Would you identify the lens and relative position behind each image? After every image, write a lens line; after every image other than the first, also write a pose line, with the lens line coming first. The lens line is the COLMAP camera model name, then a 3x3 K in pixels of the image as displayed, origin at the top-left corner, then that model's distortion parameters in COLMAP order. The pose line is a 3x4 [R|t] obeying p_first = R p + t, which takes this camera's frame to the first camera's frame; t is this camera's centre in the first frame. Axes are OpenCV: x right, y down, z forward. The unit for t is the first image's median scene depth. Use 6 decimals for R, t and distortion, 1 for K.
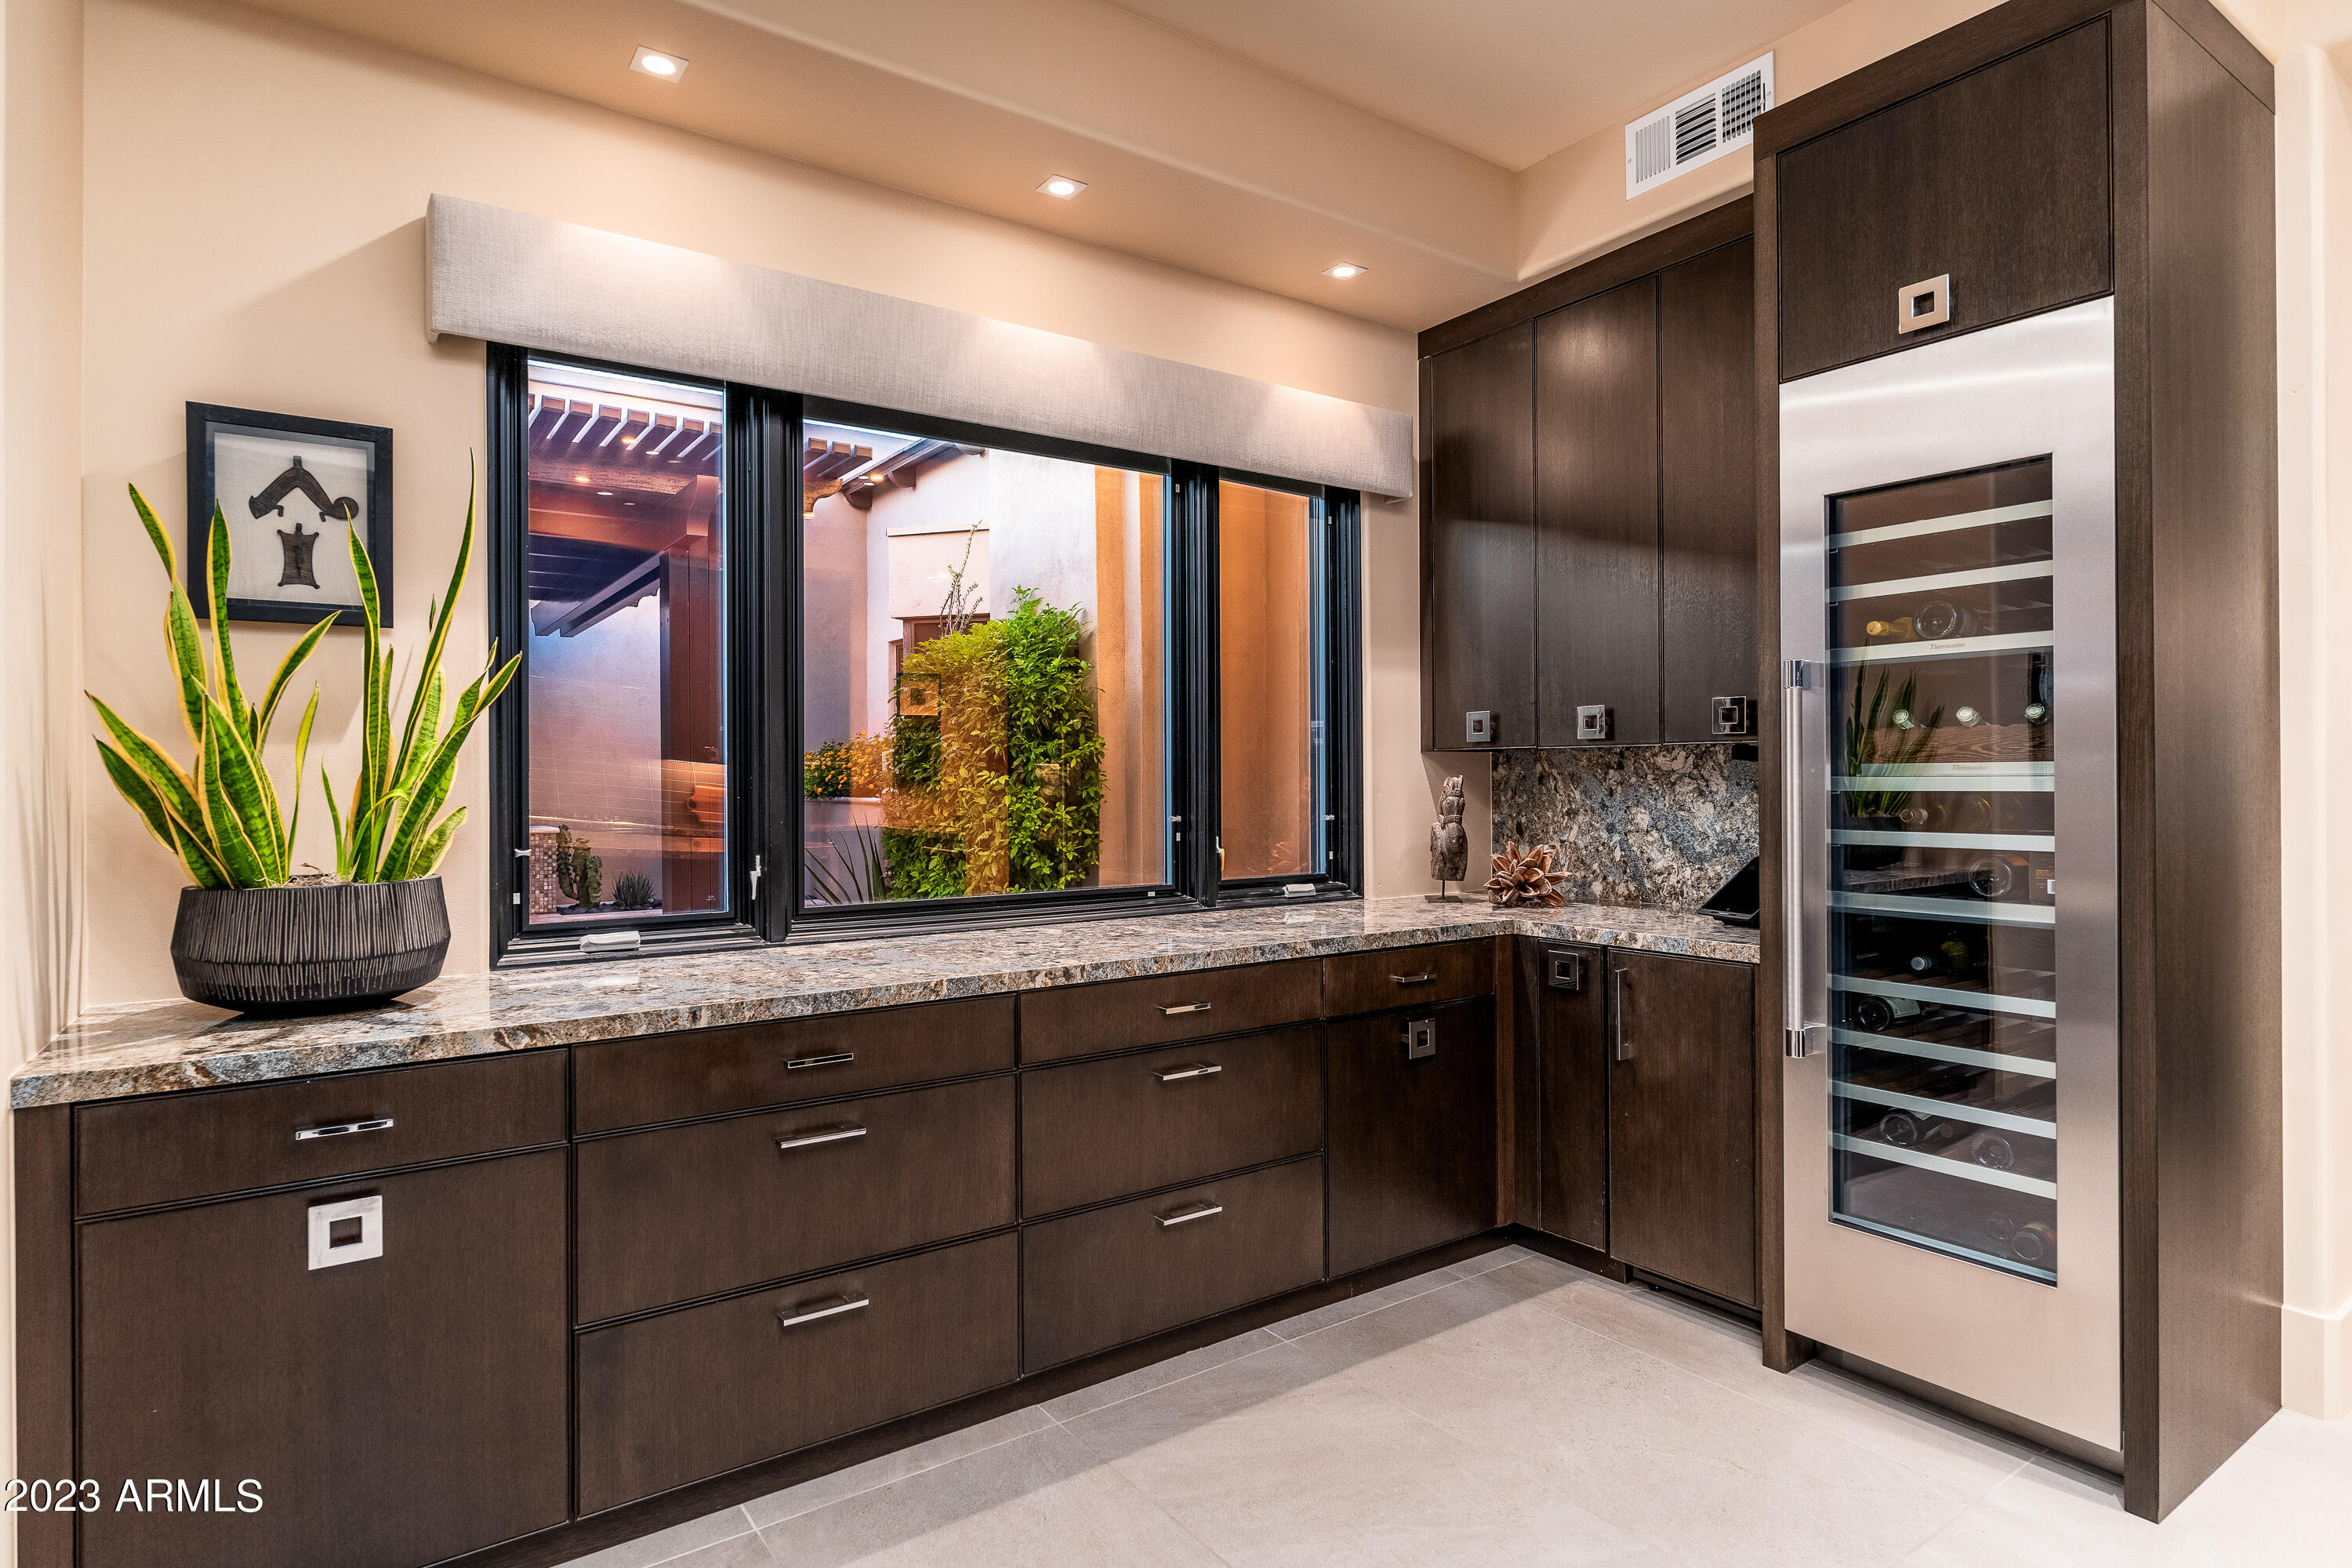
lens RADIAL K [[1290.2, 0, 1247.2], [0, 1290.2, 770.6], [0, 0, 1]] dist [0.005008, 0.000790]
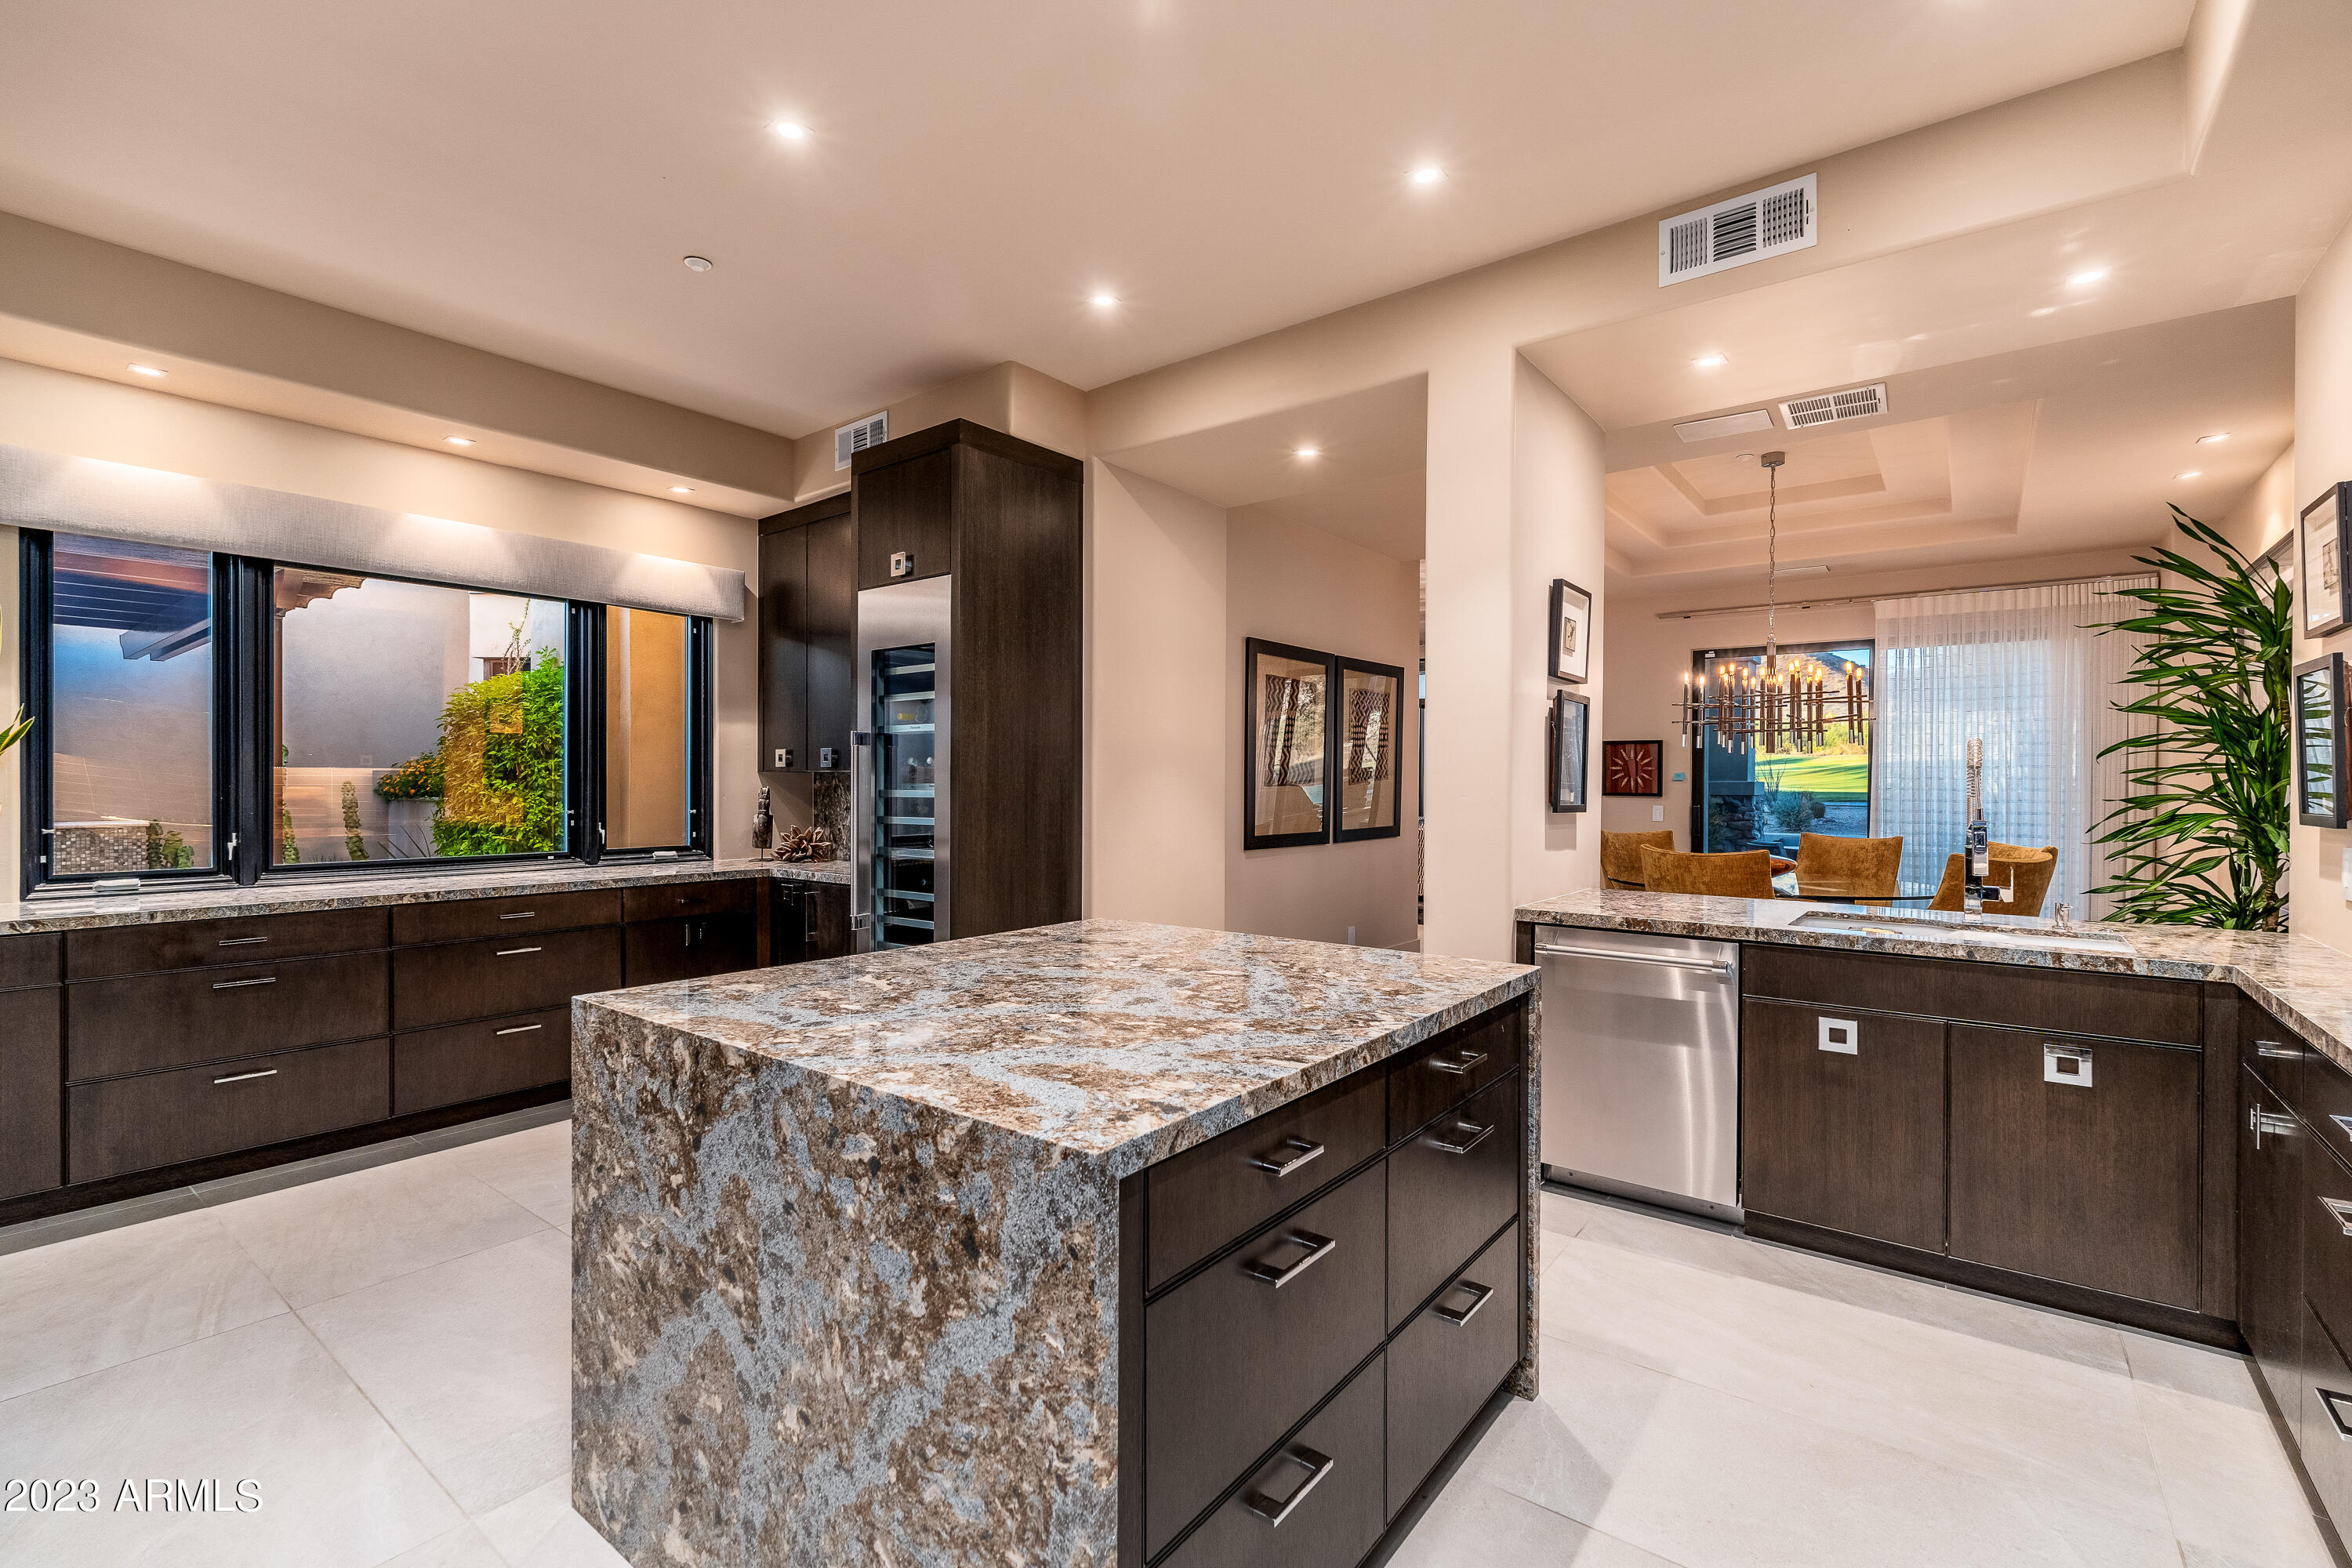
lens RADIAL K [[1028.4, 0, 1192.7], [0, 1028.4, 781.6], [0, 0, 1]] dist [0.002697, -0.000123]
pose [[0.961066, 0.008031, 0.276201, 0.458277], [-0.009173, 0.999954, 0.002844, -0.016520], [-0.276165, -0.005267, 0.961096, -0.640103]]
